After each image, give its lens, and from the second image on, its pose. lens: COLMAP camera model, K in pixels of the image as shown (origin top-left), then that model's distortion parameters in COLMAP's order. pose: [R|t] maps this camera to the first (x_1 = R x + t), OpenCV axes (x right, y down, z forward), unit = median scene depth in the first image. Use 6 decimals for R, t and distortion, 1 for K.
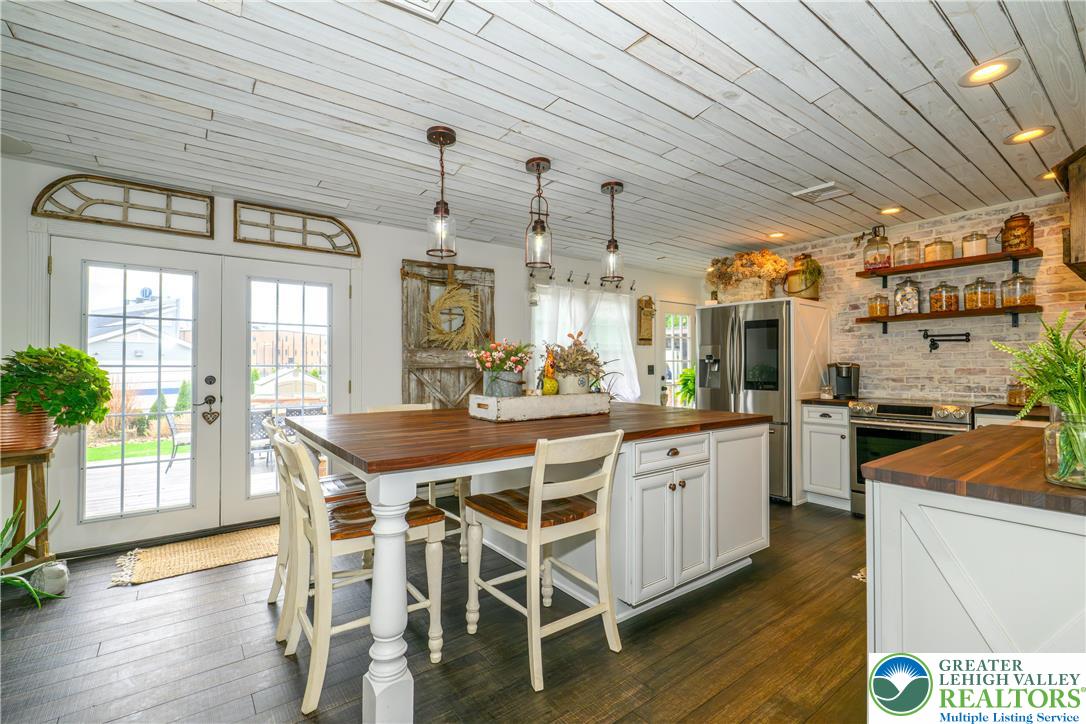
lens RADIAL K [[485.7, 0, 541.6], [0, 485.7, 363.5], [0, 0, 1]] dist [-0.000992, 0.000241]
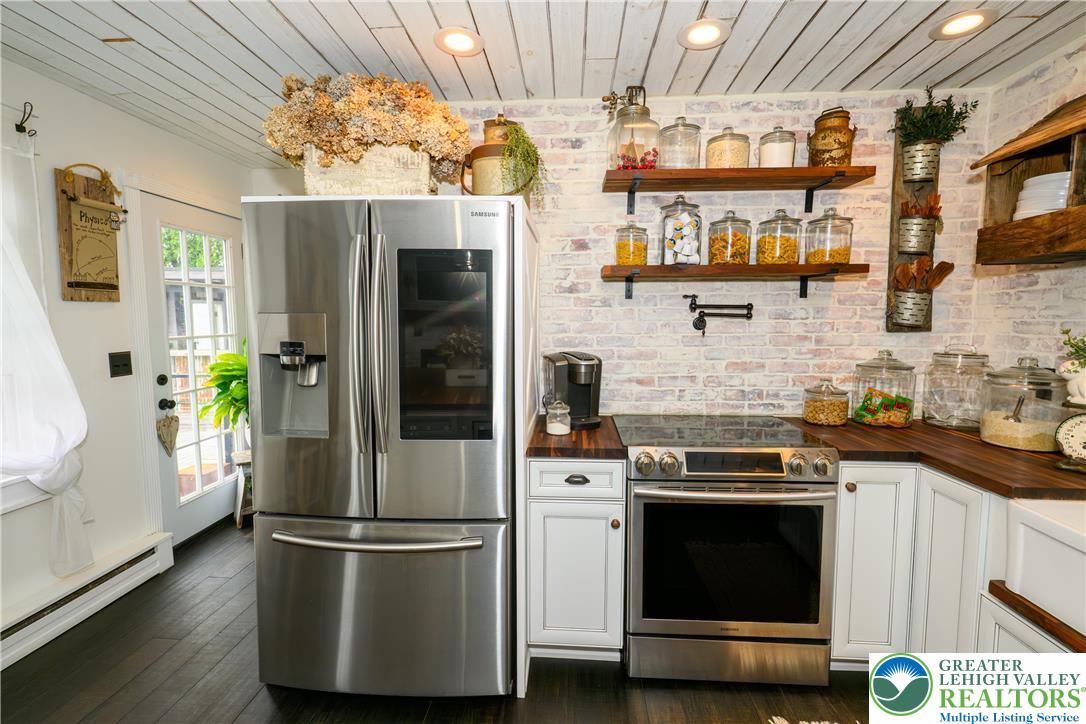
lens RADIAL K [[485.7, 0, 543.9], [0, 485.7, 358.9], [0, 0, 1]] dist [-0.000992, 0.000241]
pose [[0.653999, -0.064477, 0.753742, 0.223117], [-0.007333, 0.995774, 0.091543, -0.043093], [-0.756460, -0.065396, 0.650763, 0.707488]]
